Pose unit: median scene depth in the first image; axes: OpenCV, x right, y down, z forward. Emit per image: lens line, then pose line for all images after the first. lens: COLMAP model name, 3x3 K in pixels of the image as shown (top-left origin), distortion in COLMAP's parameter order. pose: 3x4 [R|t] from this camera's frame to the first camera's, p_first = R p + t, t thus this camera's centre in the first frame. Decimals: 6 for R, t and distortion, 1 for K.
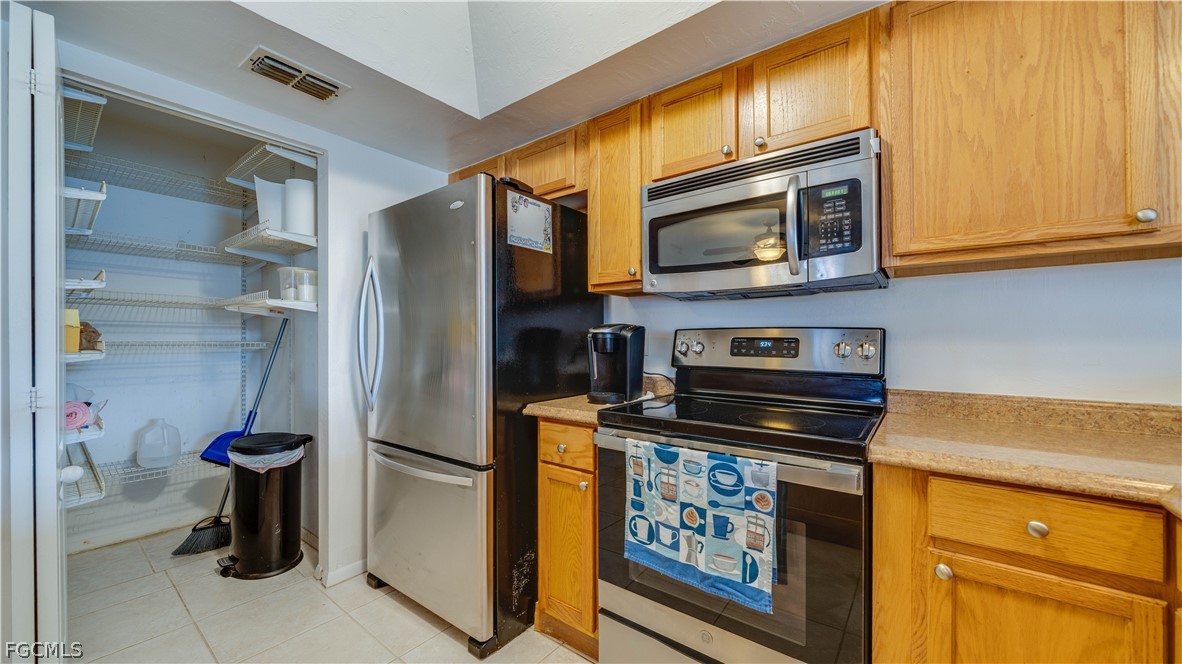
lens RADIAL K [[432.6, 0, 589.2], [0, 432.6, 336.8], [0, 0, 1]] dist [-0.002524, -0.000148]
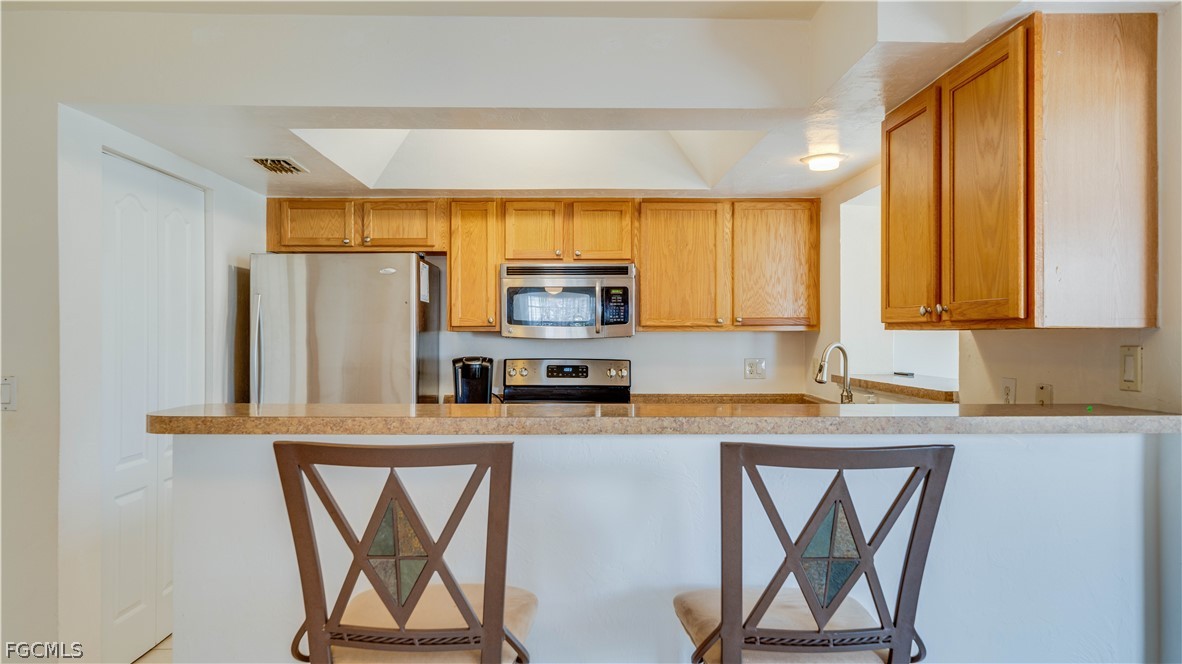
lens RADIAL K [[801.6, 0, 591.0], [0, 801.6, 332.0], [0, 0, 1]] dist [0.008046, 0.002308]
pose [[0.774154, 0.007944, 0.632947, -1.803197], [-0.008289, 0.999963, -0.002412, -0.148841], [-0.632943, -0.003379, 0.774191, -1.713166]]
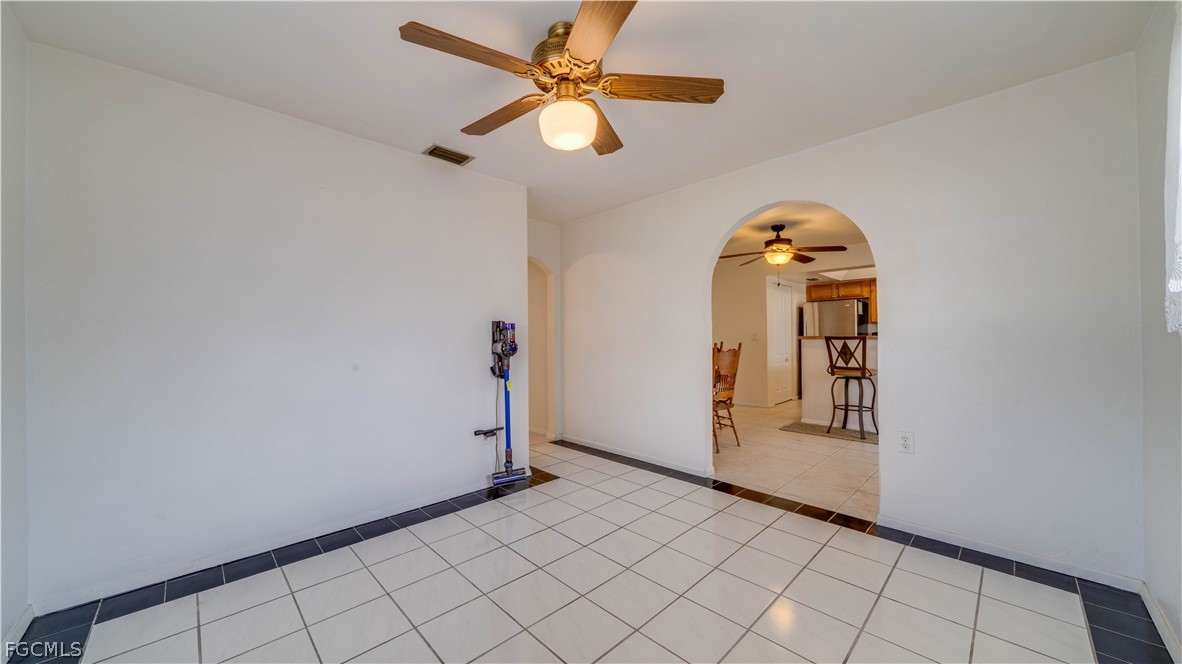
lens RADIAL K [[412.9, 0, 589.4], [0, 412.9, 336.4], [0, 0, 1]] dist [-0.004250, 0.000146]
pose [[0.991030, -0.004647, -0.133562, -3.069057], [0.005025, 0.999984, 0.002494, -0.014041], [0.133548, -0.003143, 0.991037, -4.610697]]
